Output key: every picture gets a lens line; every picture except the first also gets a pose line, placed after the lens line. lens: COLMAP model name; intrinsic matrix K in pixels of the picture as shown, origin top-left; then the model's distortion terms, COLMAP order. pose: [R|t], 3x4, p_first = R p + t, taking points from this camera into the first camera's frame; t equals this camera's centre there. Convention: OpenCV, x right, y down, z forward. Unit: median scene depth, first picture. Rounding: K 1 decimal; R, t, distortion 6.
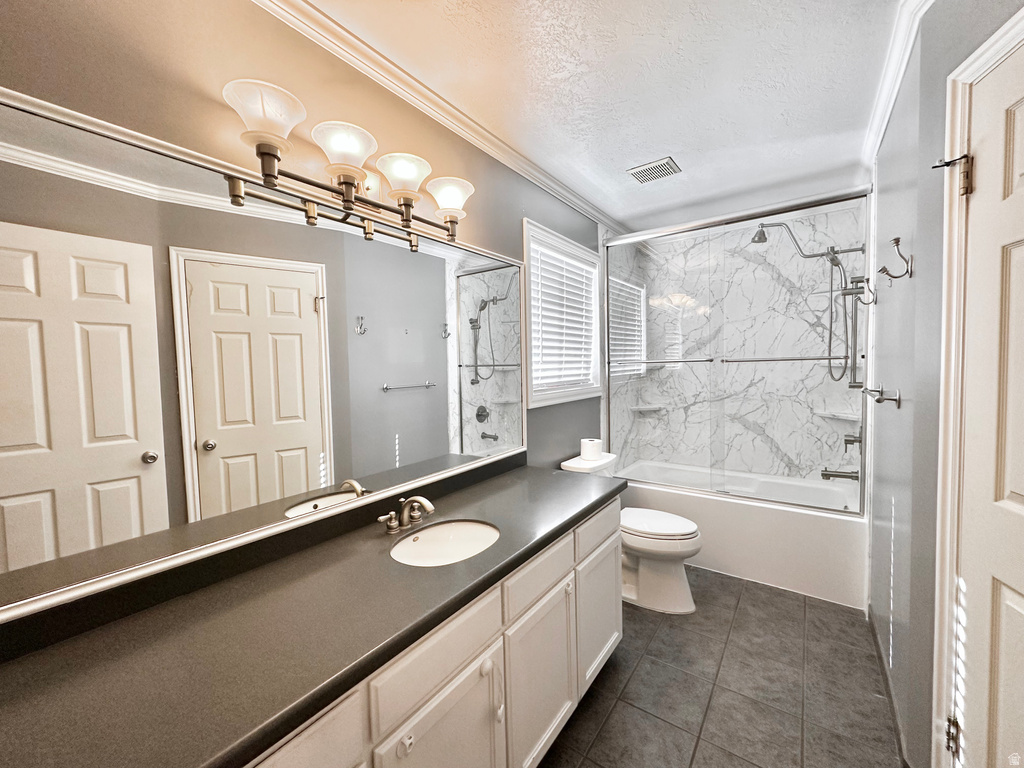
lens RADIAL K [[409.1, 0, 509.9], [0, 409.1, 383.7], [0, 0, 1]] dist [-0.002227, 0.000371]
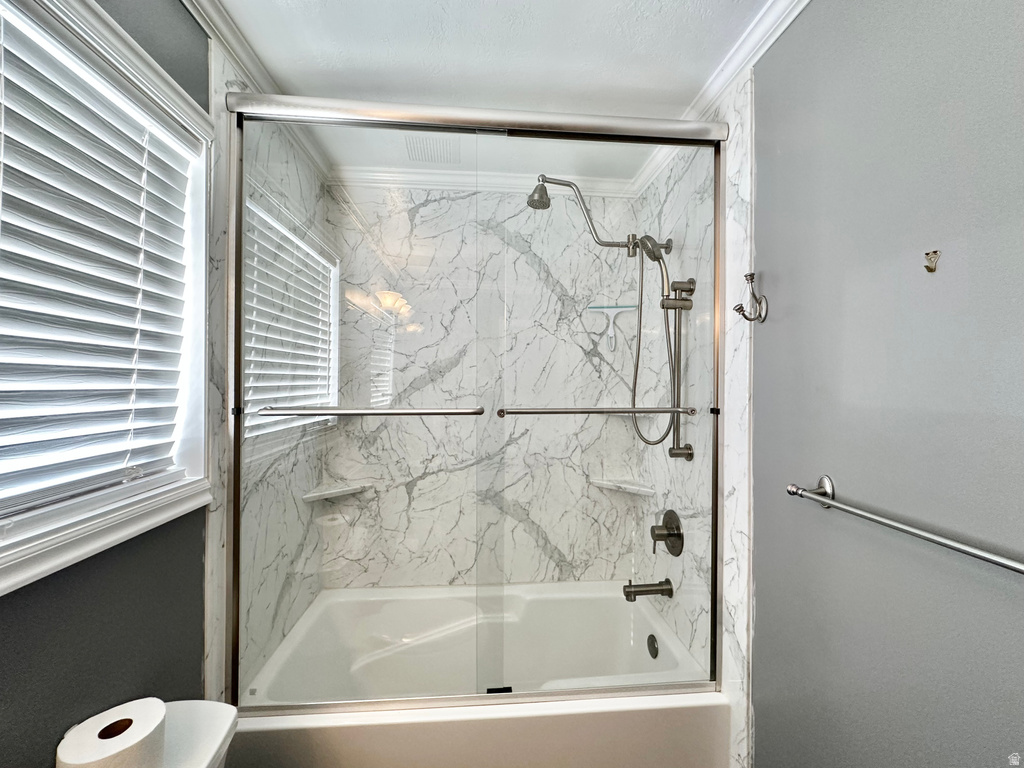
lens RADIAL K [[409.1, 0, 509.9], [0, 409.1, 383.7], [0, 0, 1]] dist [-0.002227, 0.000371]
pose [[0.754874, 0.027404, 0.655298, 0.183488], [0.004499, 0.998887, -0.046955, -0.058100], [-0.655855, 0.038393, 0.753910, 0.542350]]
